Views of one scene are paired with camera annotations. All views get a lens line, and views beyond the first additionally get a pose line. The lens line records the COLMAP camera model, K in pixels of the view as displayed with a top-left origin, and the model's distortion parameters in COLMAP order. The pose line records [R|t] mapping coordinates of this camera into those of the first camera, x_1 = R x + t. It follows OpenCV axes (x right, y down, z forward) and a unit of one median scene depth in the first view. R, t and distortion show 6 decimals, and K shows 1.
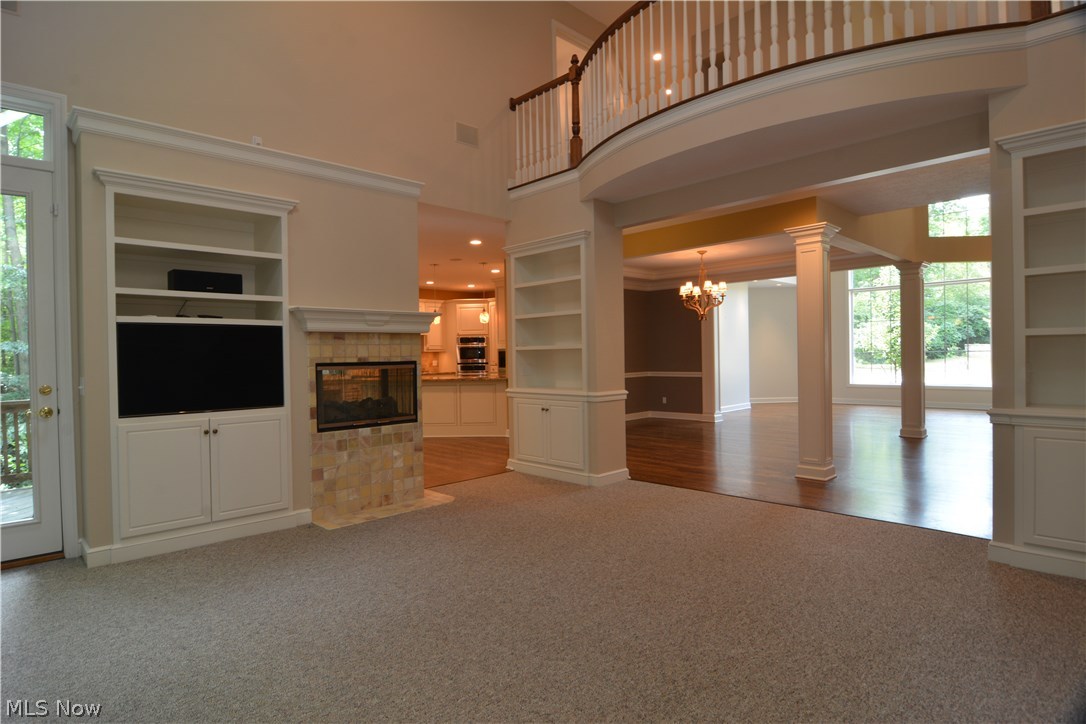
lens RADIAL K [[583.4, 0, 526.9], [0, 583.4, 360.4], [0, 0, 1]] dist [-0.003529, -0.015502]
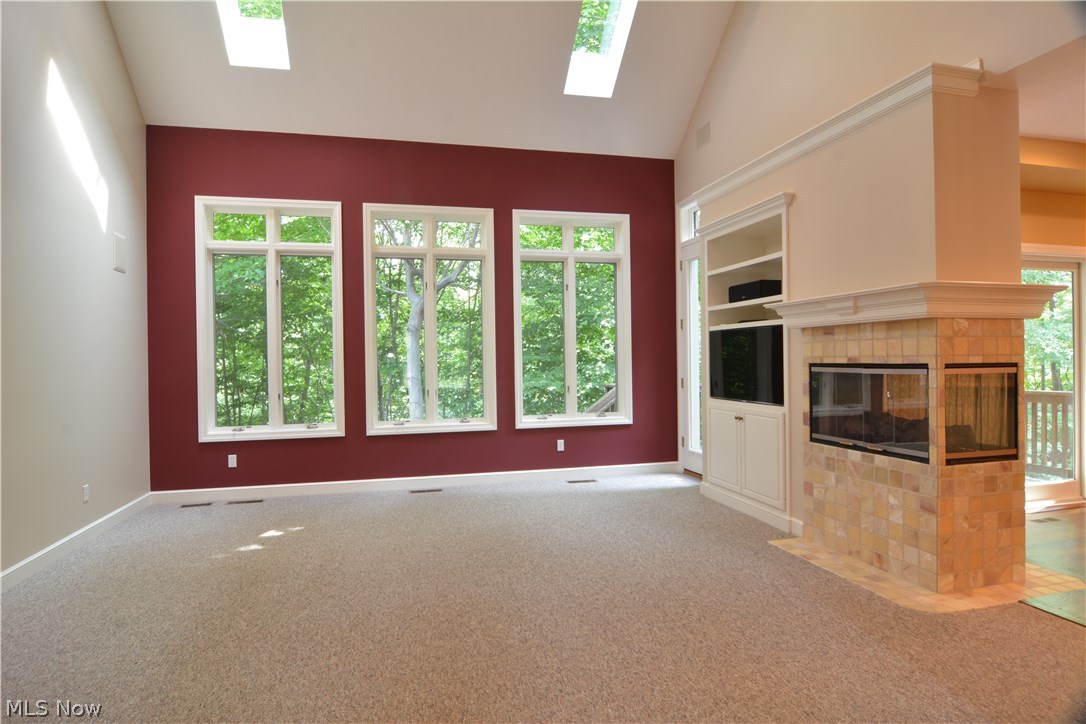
lens RADIAL K [[583.4, 0, 526.9], [0, 583.4, 360.4], [0, 0, 1]] dist [-0.003529, -0.015502]
pose [[-0.505438, 0.025385, -0.862489, 0.602462], [0.014260, 0.999676, 0.021066, -0.023385], [0.862745, -0.001652, -0.505637, 1.048775]]
